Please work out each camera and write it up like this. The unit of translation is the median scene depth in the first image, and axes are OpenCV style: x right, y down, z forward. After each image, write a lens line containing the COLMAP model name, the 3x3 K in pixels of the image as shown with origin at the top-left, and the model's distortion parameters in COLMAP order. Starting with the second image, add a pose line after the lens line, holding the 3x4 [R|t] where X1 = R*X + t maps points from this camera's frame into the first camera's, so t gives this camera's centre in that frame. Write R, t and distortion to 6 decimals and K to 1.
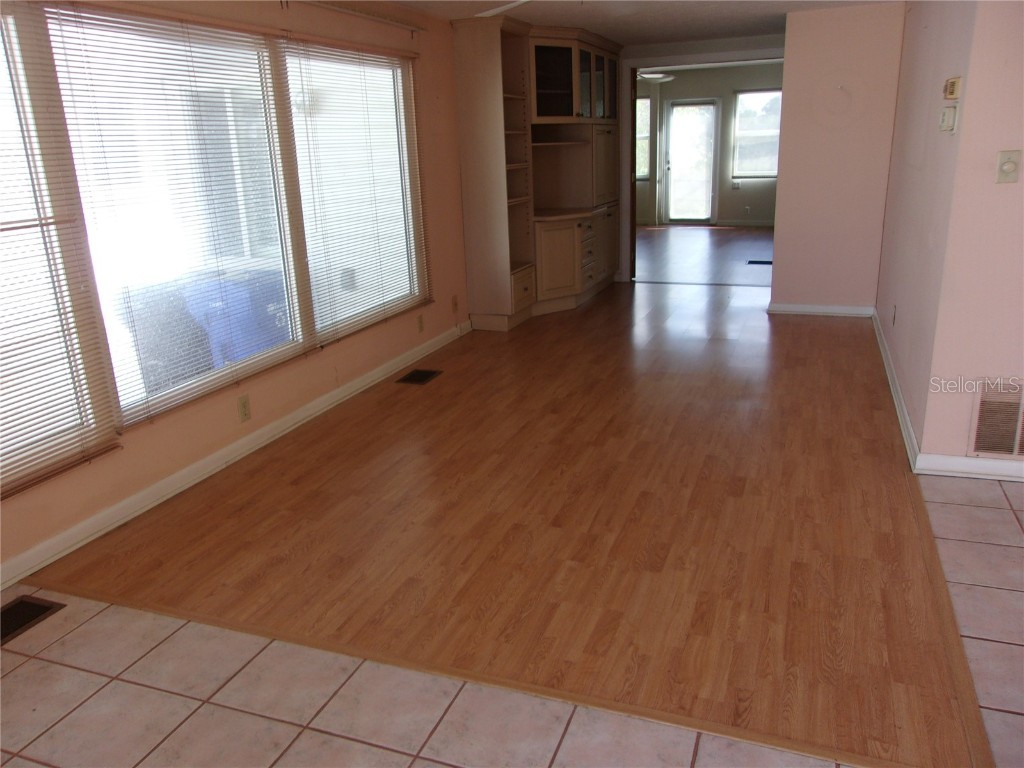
lens RADIAL K [[812.7, 0, 499.1], [0, 812.7, 380.1], [0, 0, 1]] dist [-0.033708, 0.080859]
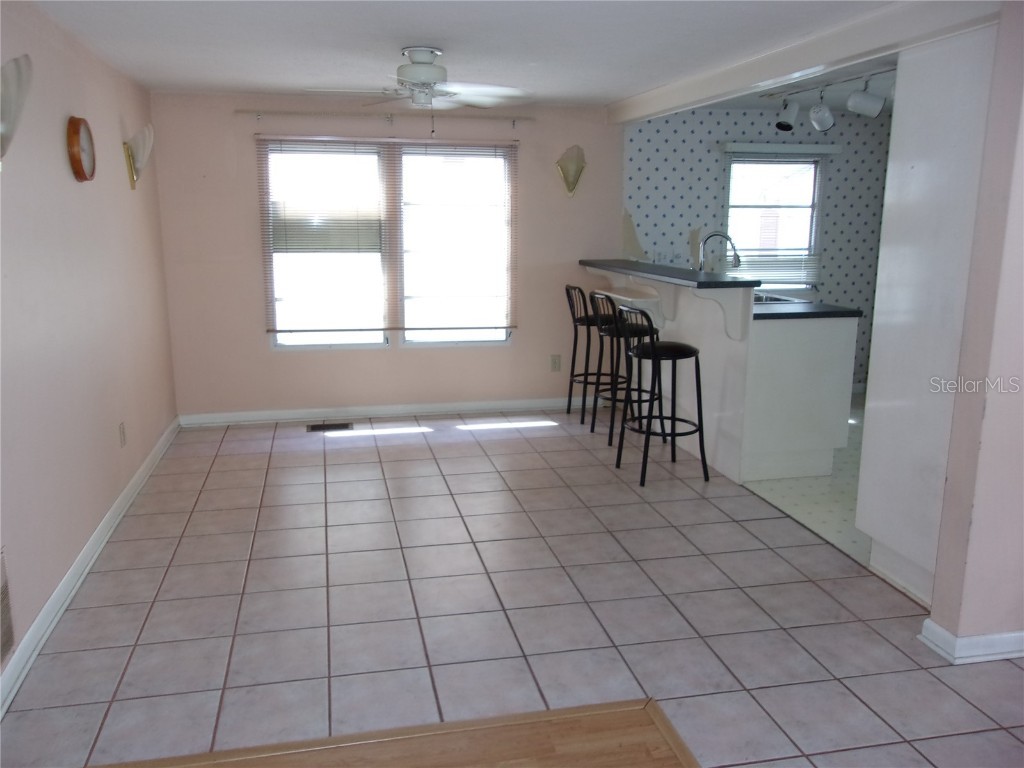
lens RADIAL K [[812.7, 0, 499.1], [0, 812.7, 380.1], [0, 0, 1]] dist [-0.033708, 0.080859]
pose [[-0.548332, -0.138665, 0.824684, -0.129329], [0.250063, 0.913847, 0.319924, -0.209674], [-0.797998, 0.381648, -0.466416, 0.710136]]
